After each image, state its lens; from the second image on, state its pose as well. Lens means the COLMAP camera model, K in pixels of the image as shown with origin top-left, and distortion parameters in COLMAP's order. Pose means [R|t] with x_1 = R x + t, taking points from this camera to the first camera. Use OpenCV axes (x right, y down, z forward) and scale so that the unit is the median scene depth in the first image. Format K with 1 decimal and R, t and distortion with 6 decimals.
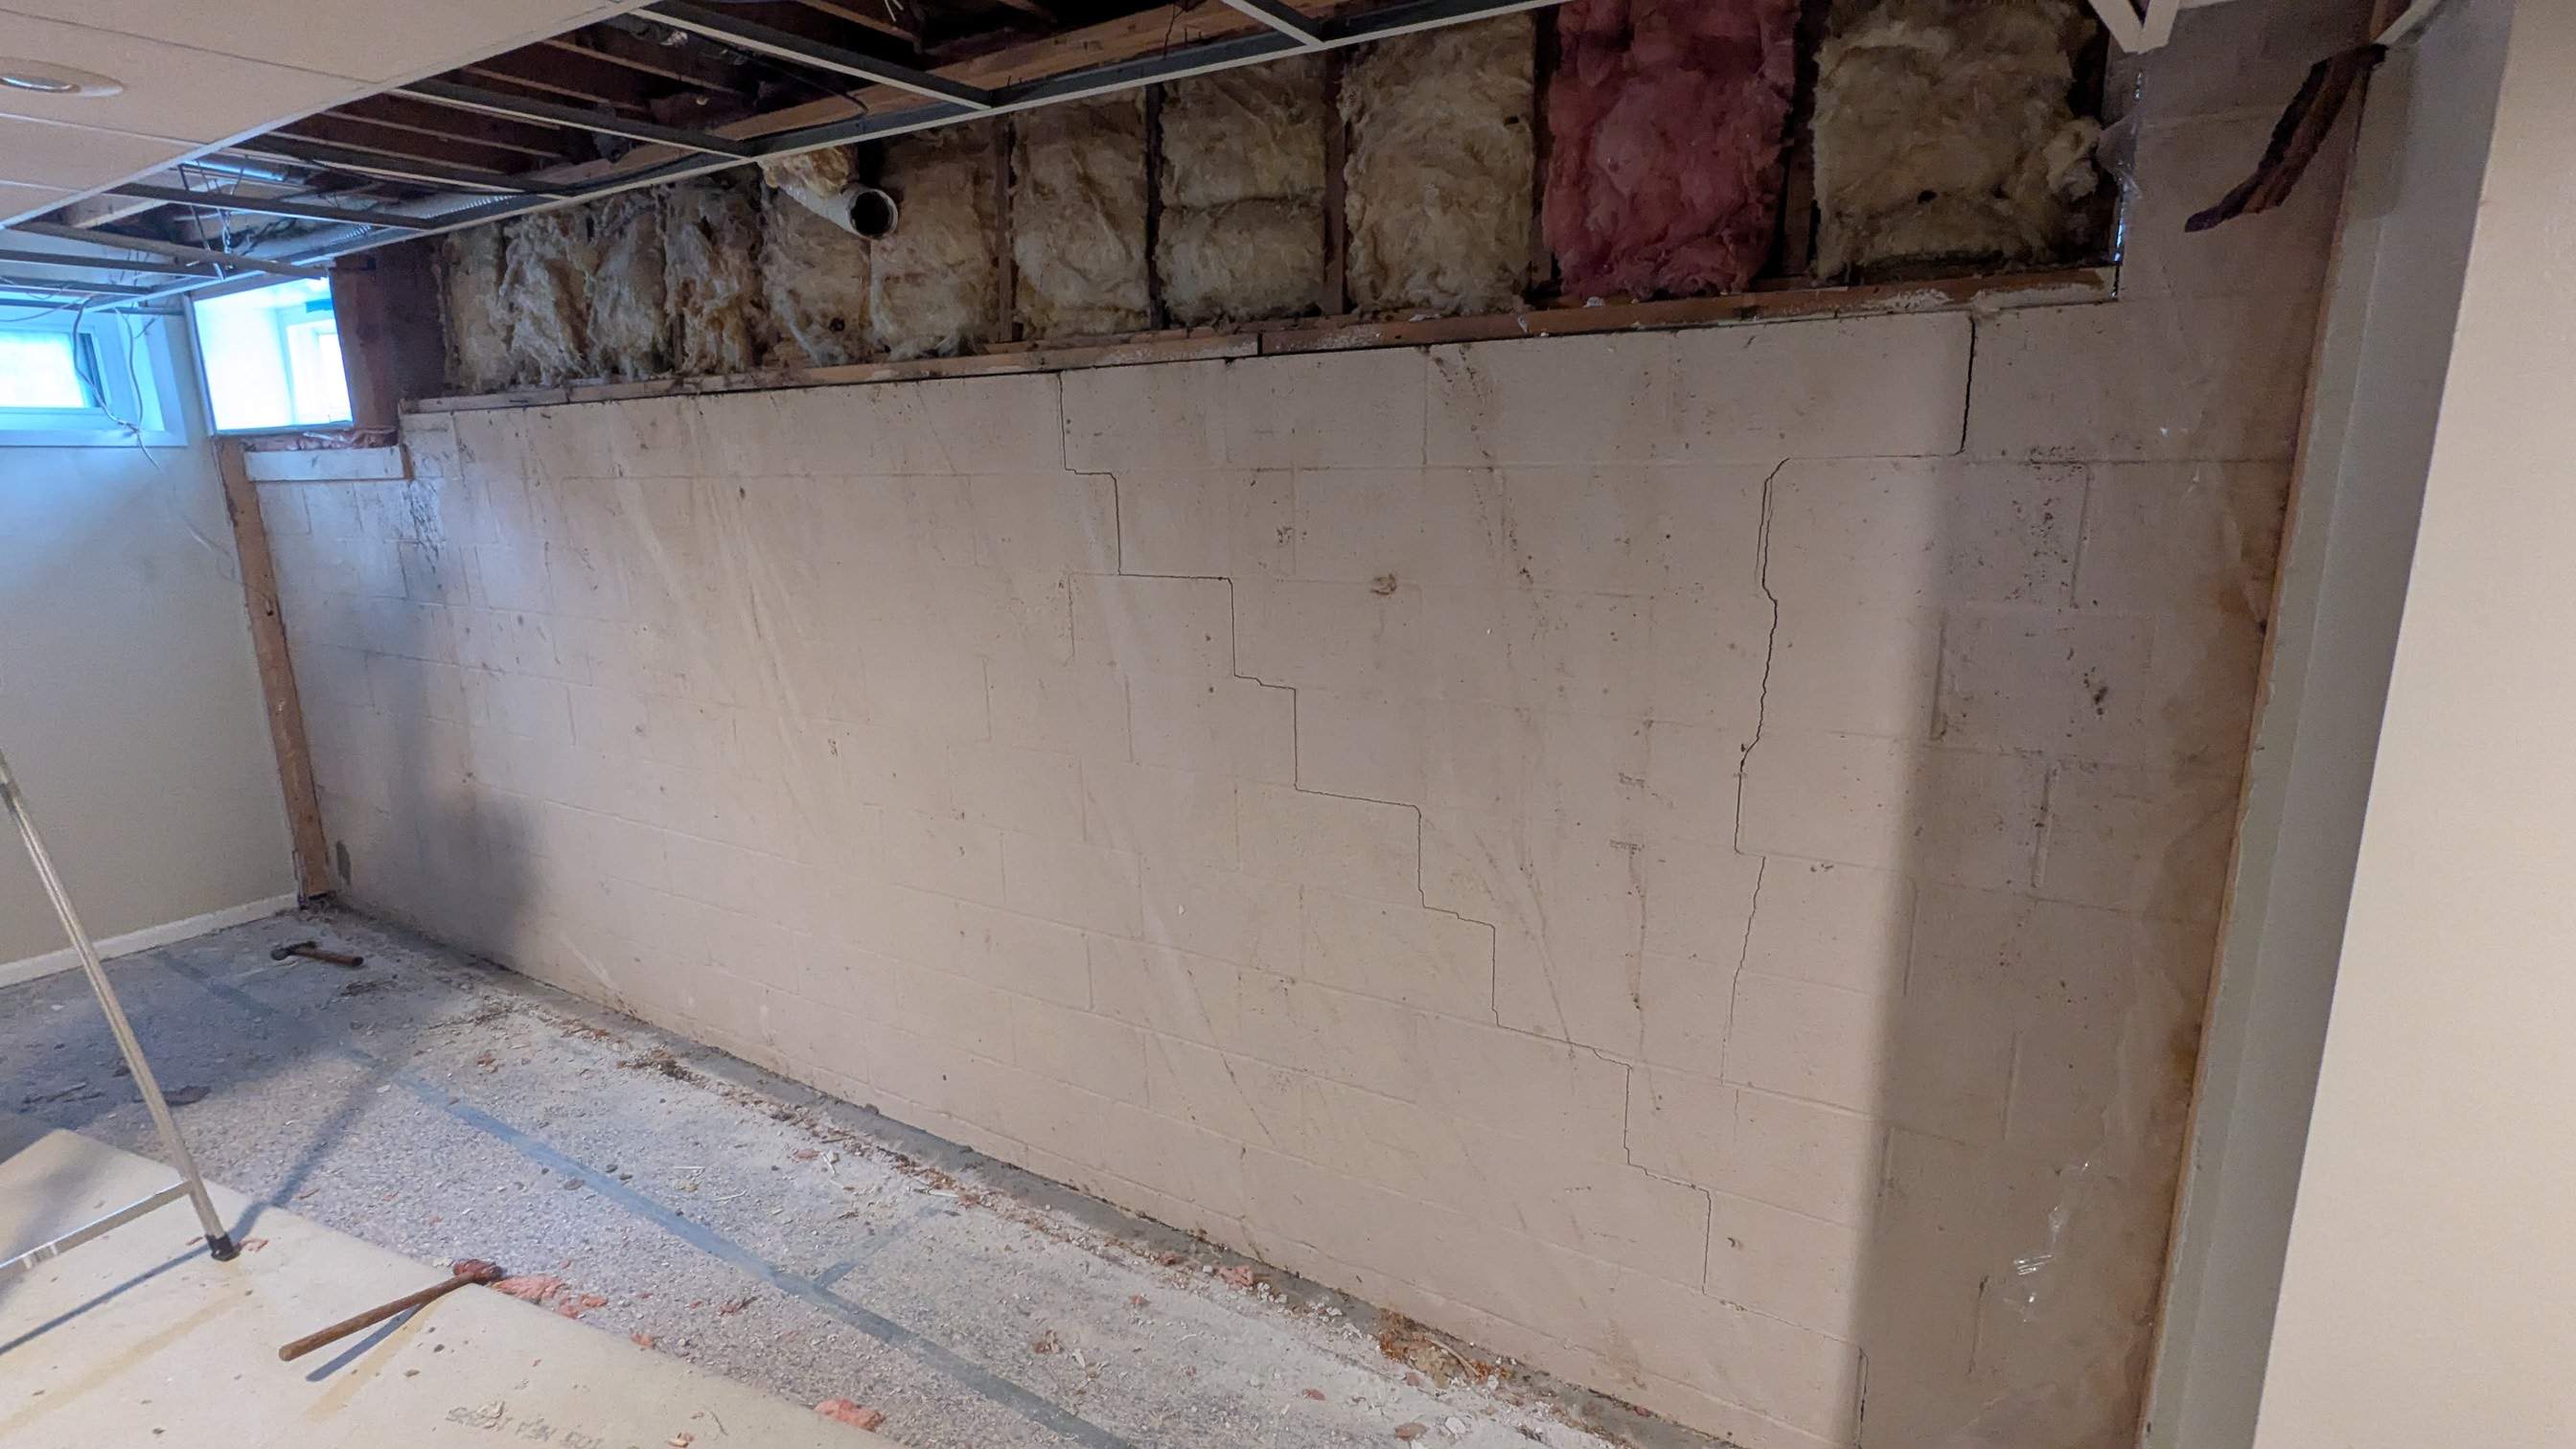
lens RADIAL K [[1211.7, 0, 1284.0], [0, 1211.7, 719.0], [0, 0, 1]] dist [-0.001045, 0.001854]
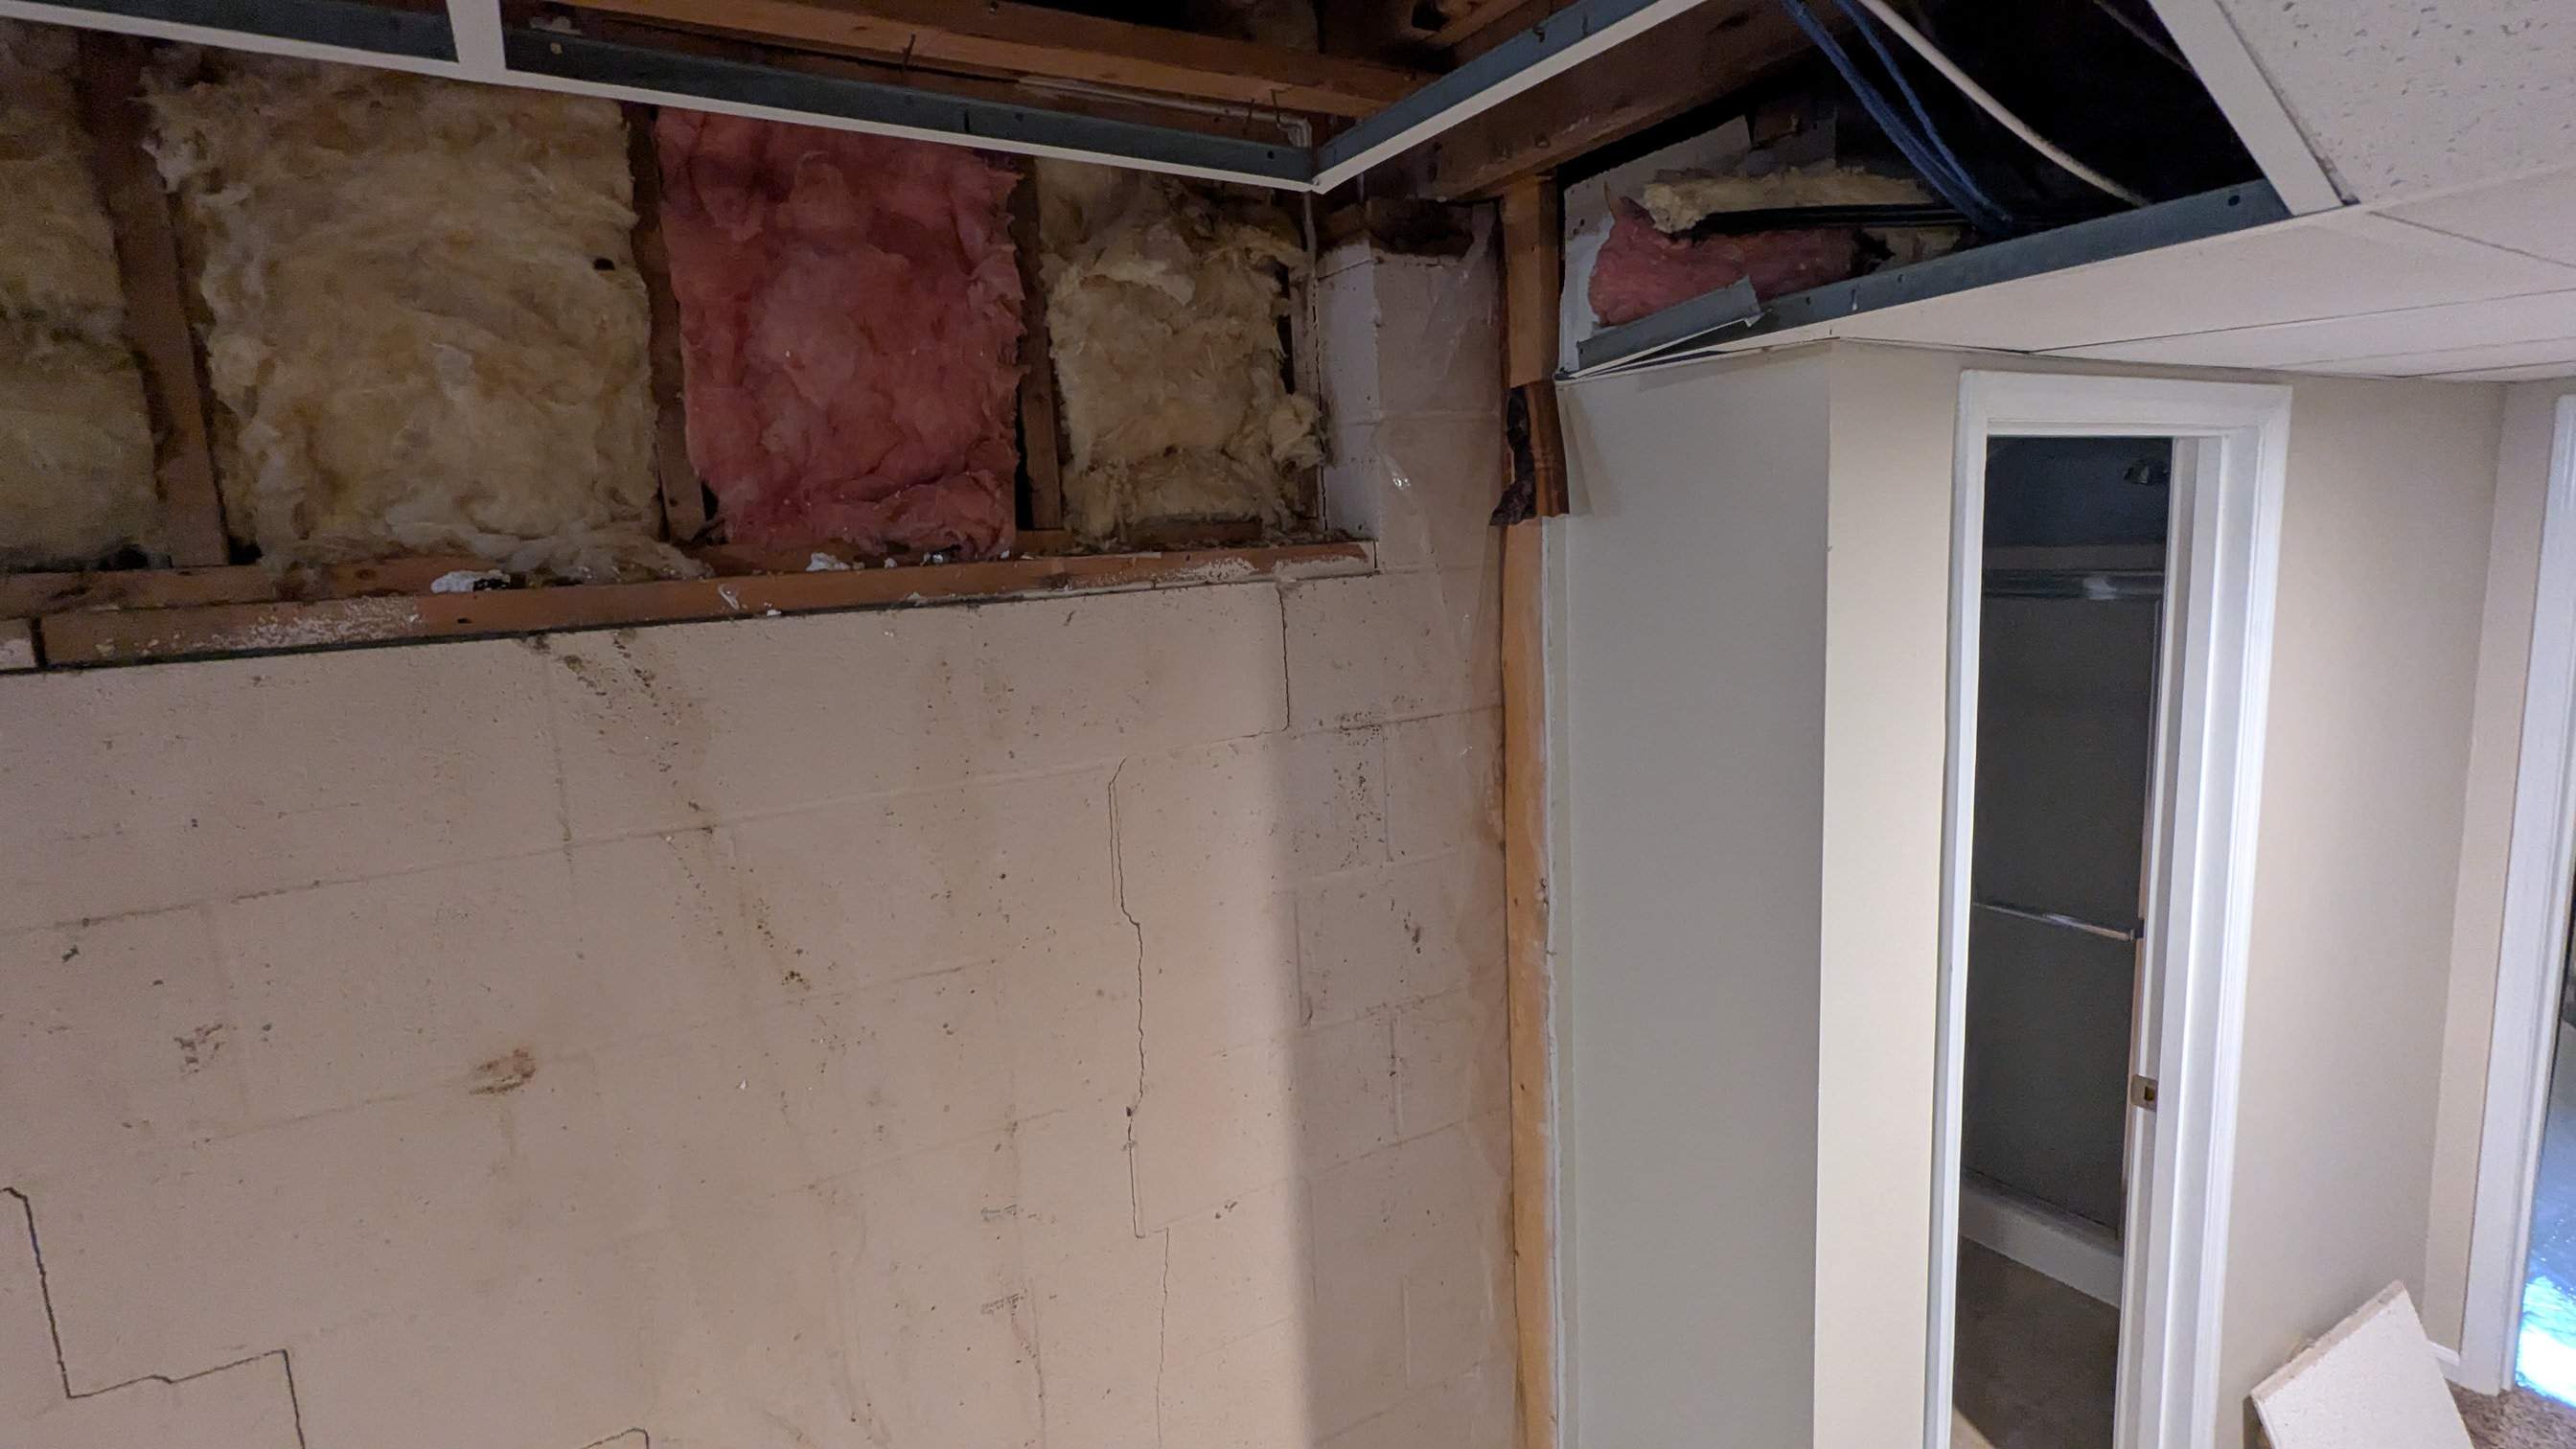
lens RADIAL K [[1211.7, 0, 1284.0], [0, 1211.7, 719.0], [0, 0, 1]] dist [-0.001045, 0.001854]
pose [[0.459079, -0.140744, 0.877176, -0.216668], [0.230477, 0.972433, 0.035406, -0.215032], [-0.857978, 0.185915, 0.478862, 0.458529]]
